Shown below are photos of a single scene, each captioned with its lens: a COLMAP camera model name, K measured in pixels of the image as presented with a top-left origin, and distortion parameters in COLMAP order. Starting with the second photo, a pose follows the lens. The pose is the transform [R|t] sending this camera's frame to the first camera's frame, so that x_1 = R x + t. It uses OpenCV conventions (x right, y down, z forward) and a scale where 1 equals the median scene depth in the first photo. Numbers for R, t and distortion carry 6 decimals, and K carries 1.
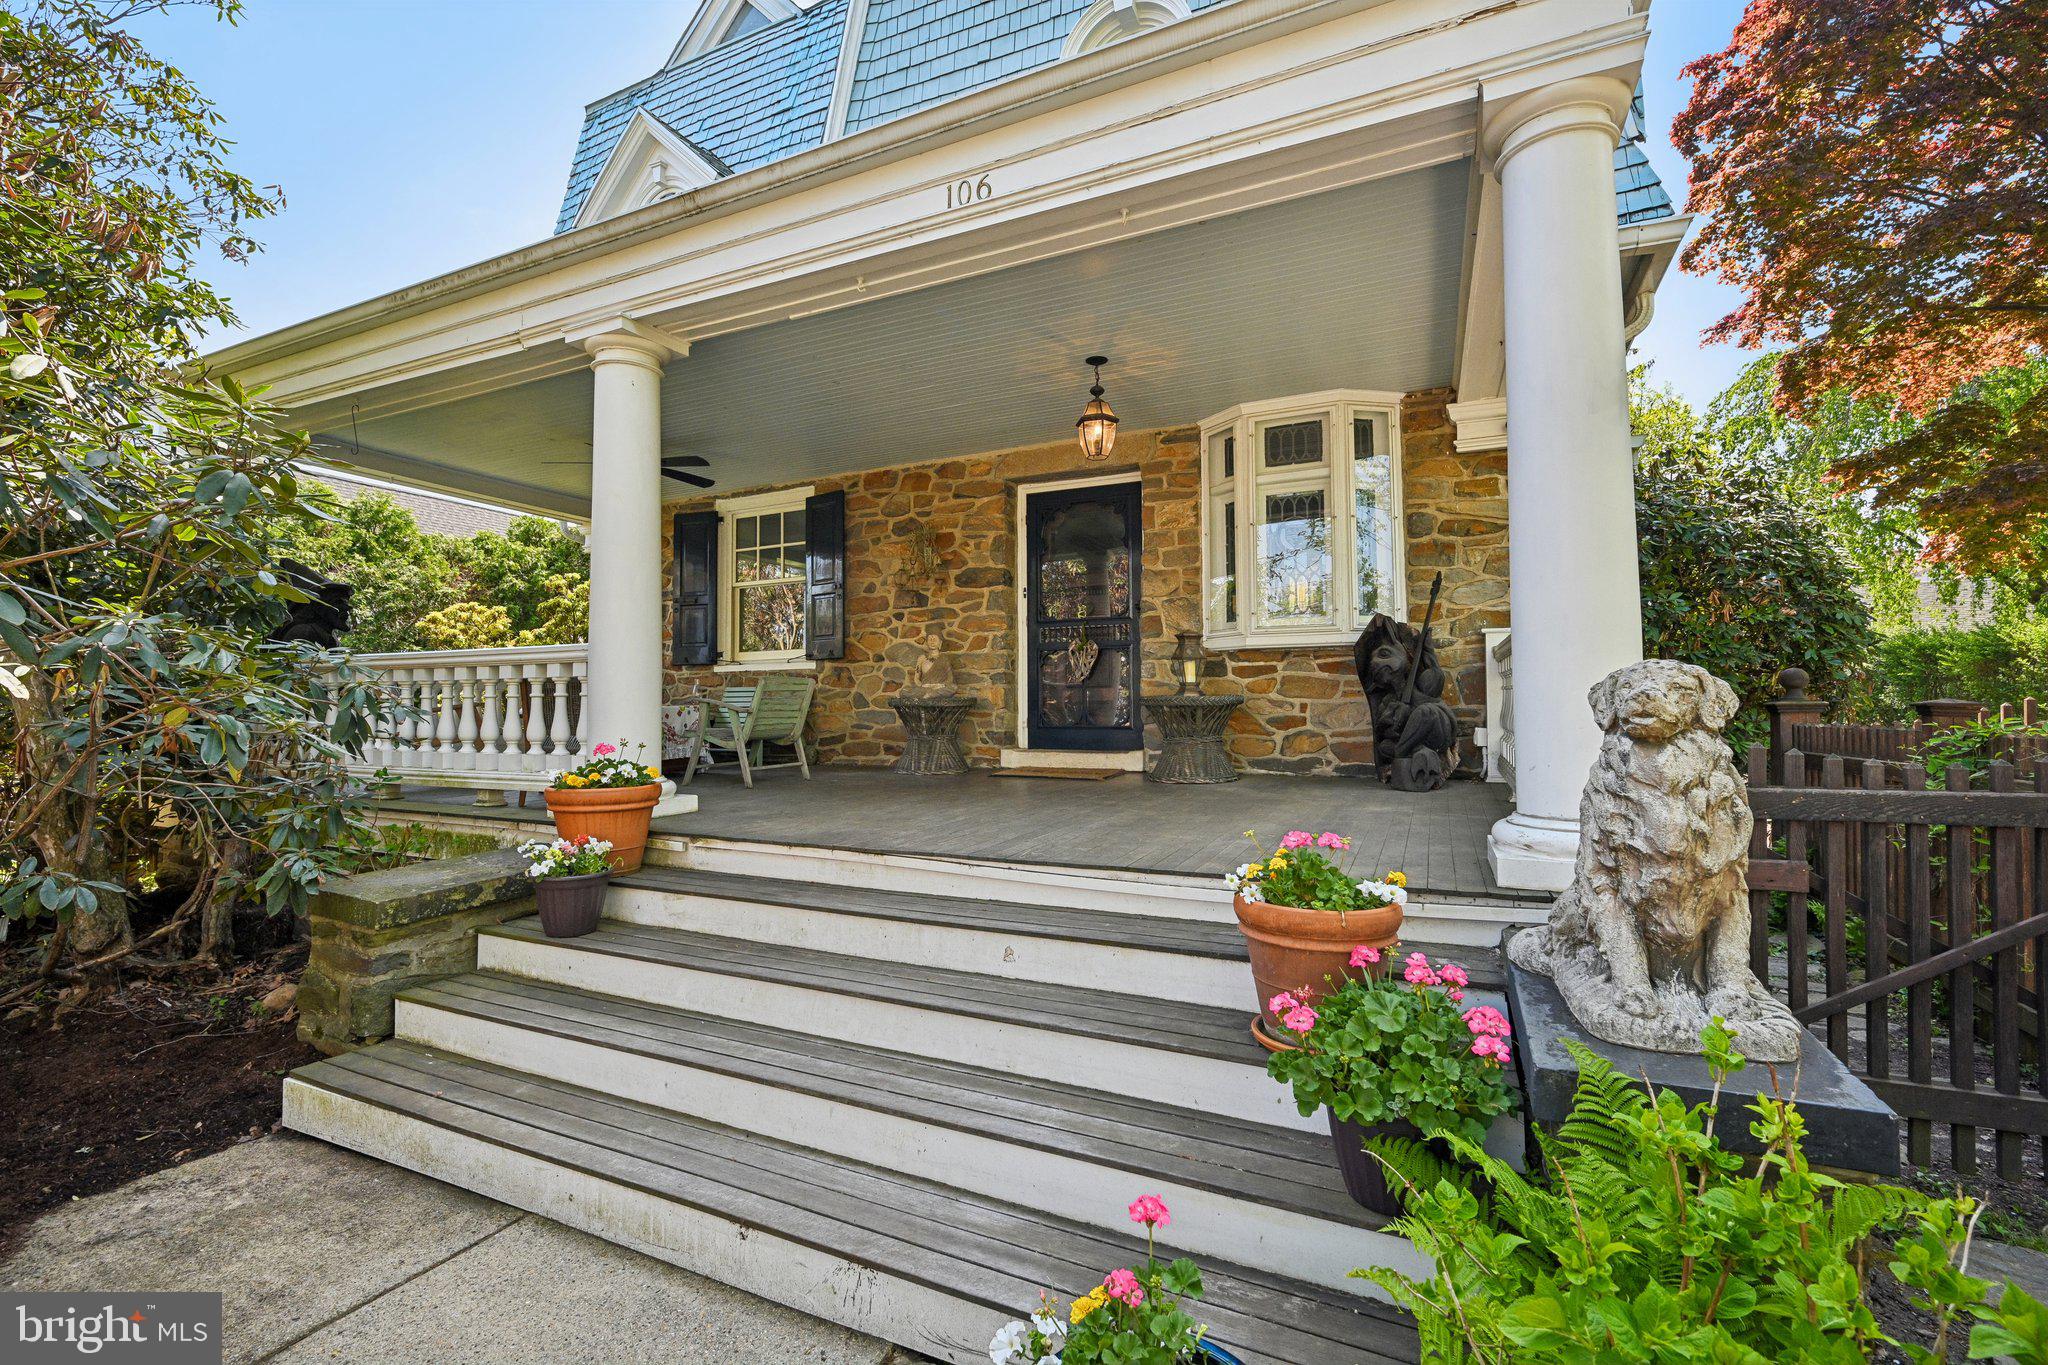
lens RADIAL K [[882.3, 0, 1020.2], [0, 882.3, 684.3], [0, 0, 1]] dist [-0.000178, 0.000518]
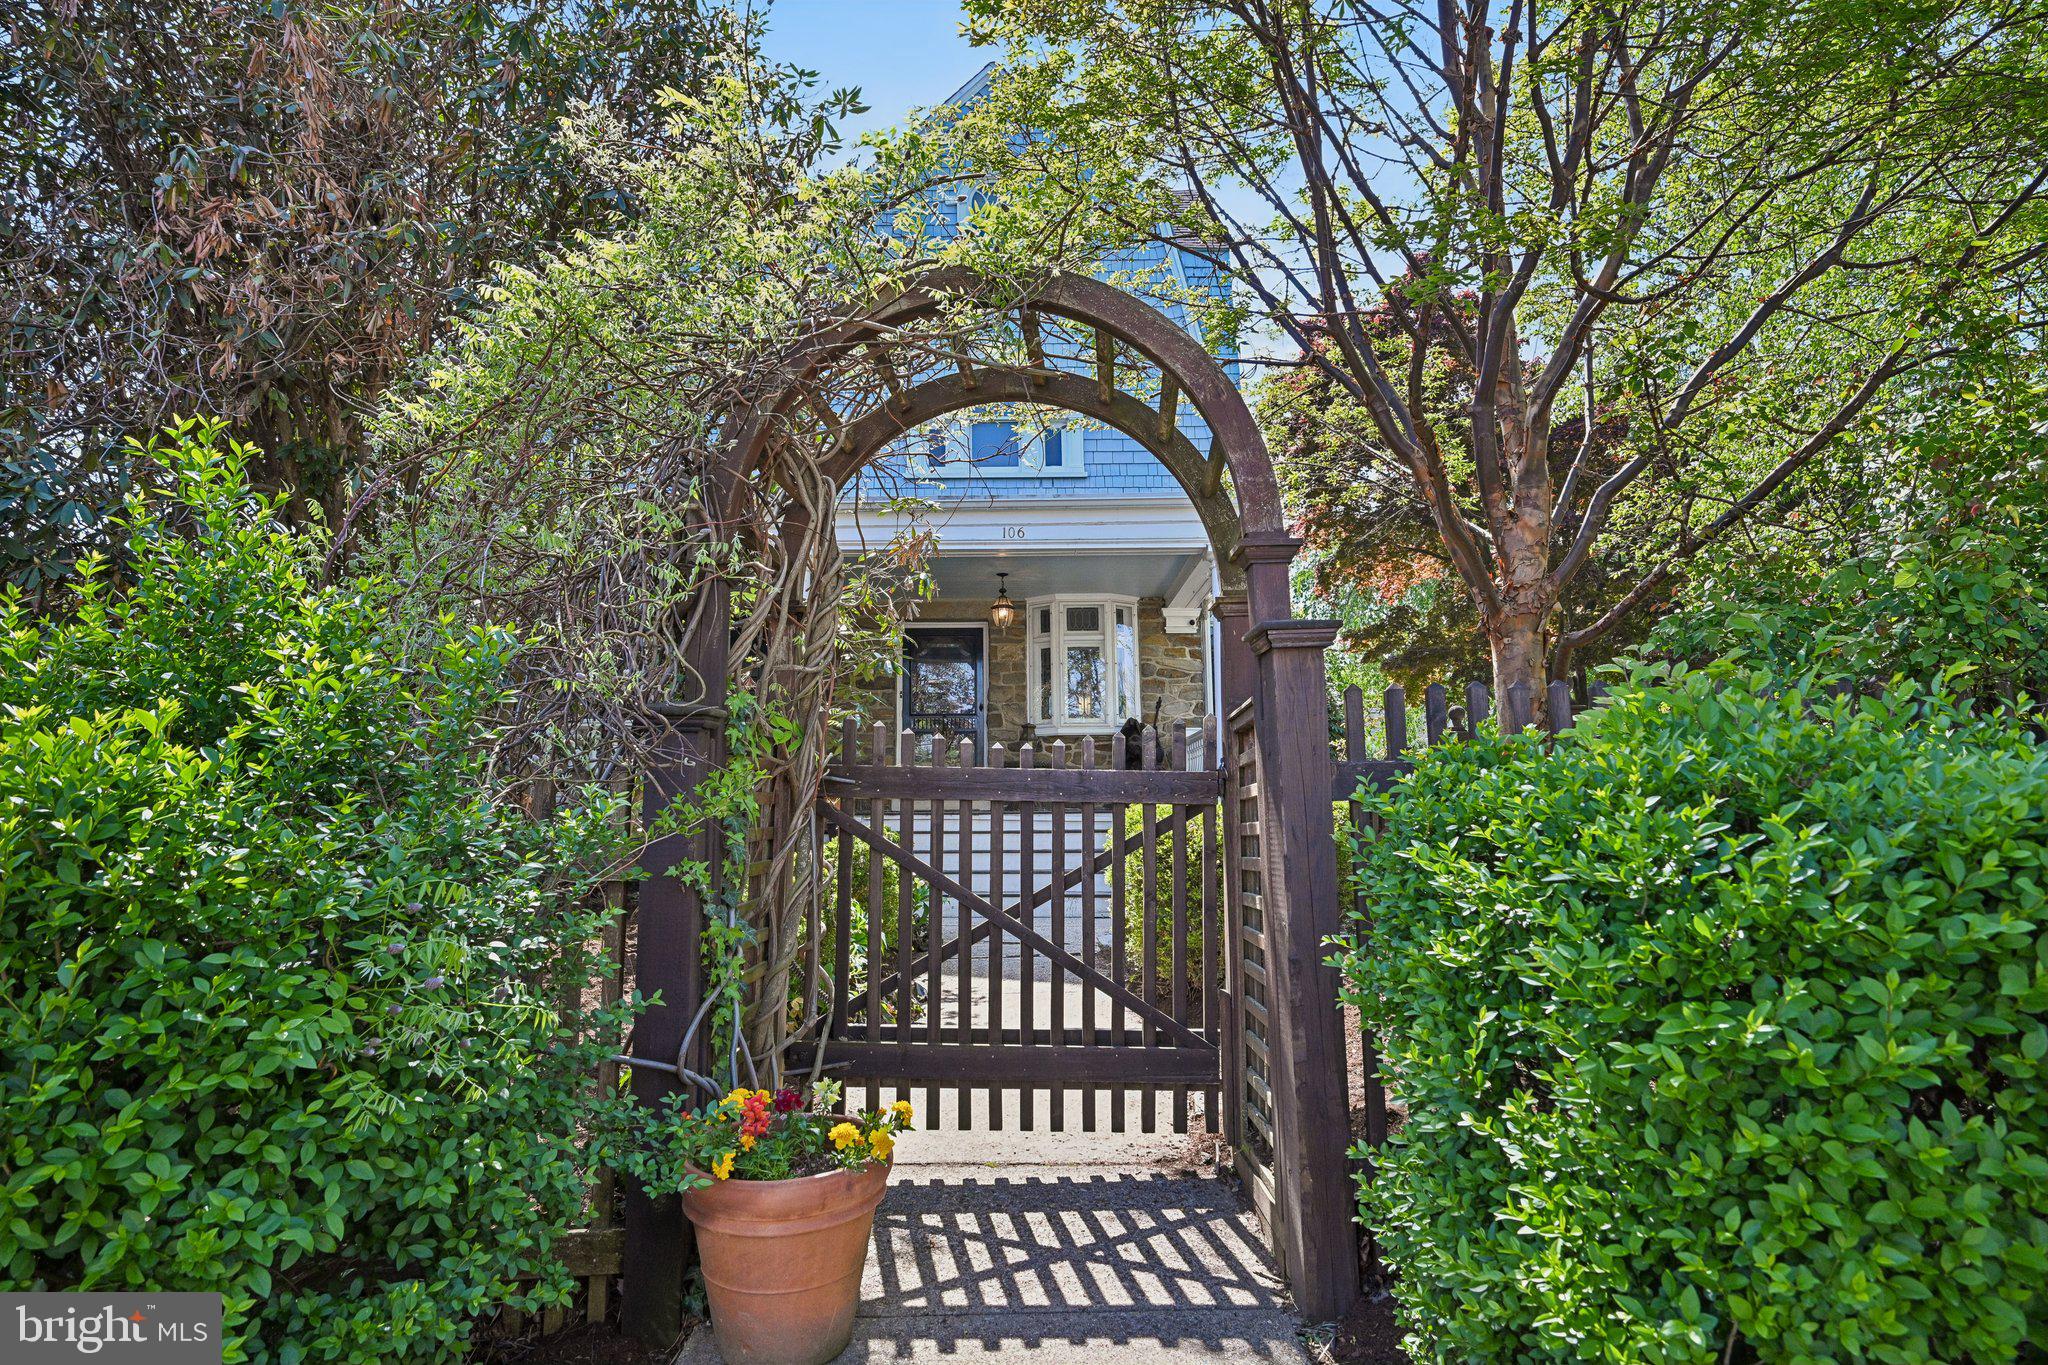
lens RADIAL K [[1185.7, 0, 1023.4], [0, 1185.7, 681.5], [0, 0, 1]] dist [0.000262, 0.000009]
pose [[0.906059, 0.050336, 0.420147, -0.659653], [-0.007323, 0.994616, -0.103369, 0.080200], [-0.423088, 0.090581, 0.901549, -0.896407]]
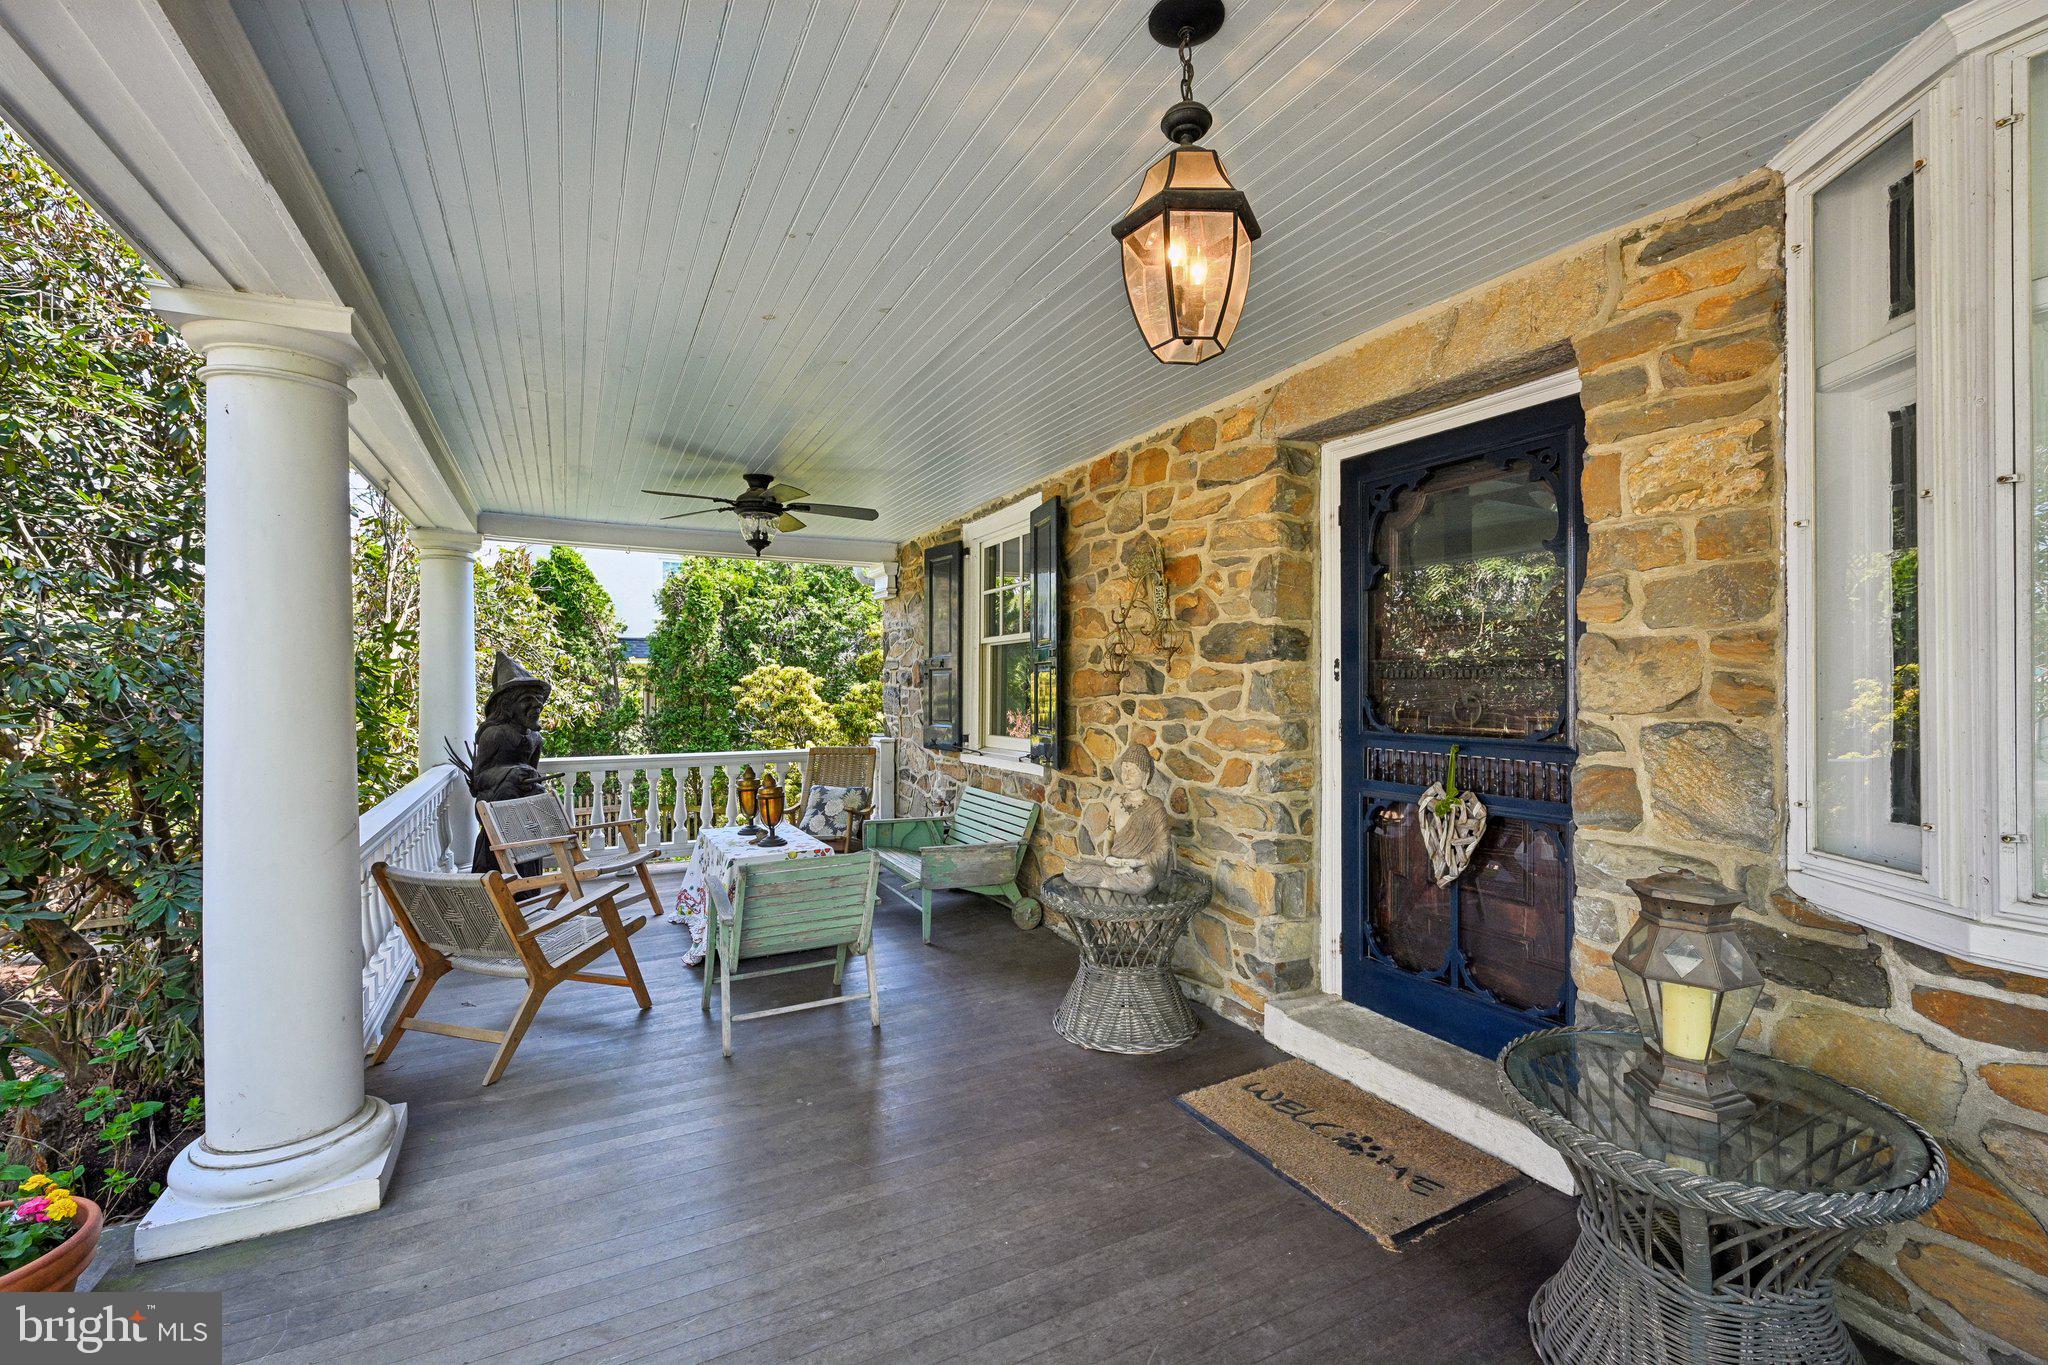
lens RADIAL K [[882.3, 0, 1026.8], [0, 882.3, 680.2], [0, 0, 1]] dist [-0.000178, 0.000518]
pose [[0.797731, 0.004615, -0.602996, 0.159191], [0.007054, 0.999831, 0.016984, -0.108042], [0.602973, -0.017802, 0.797563, 0.523219]]
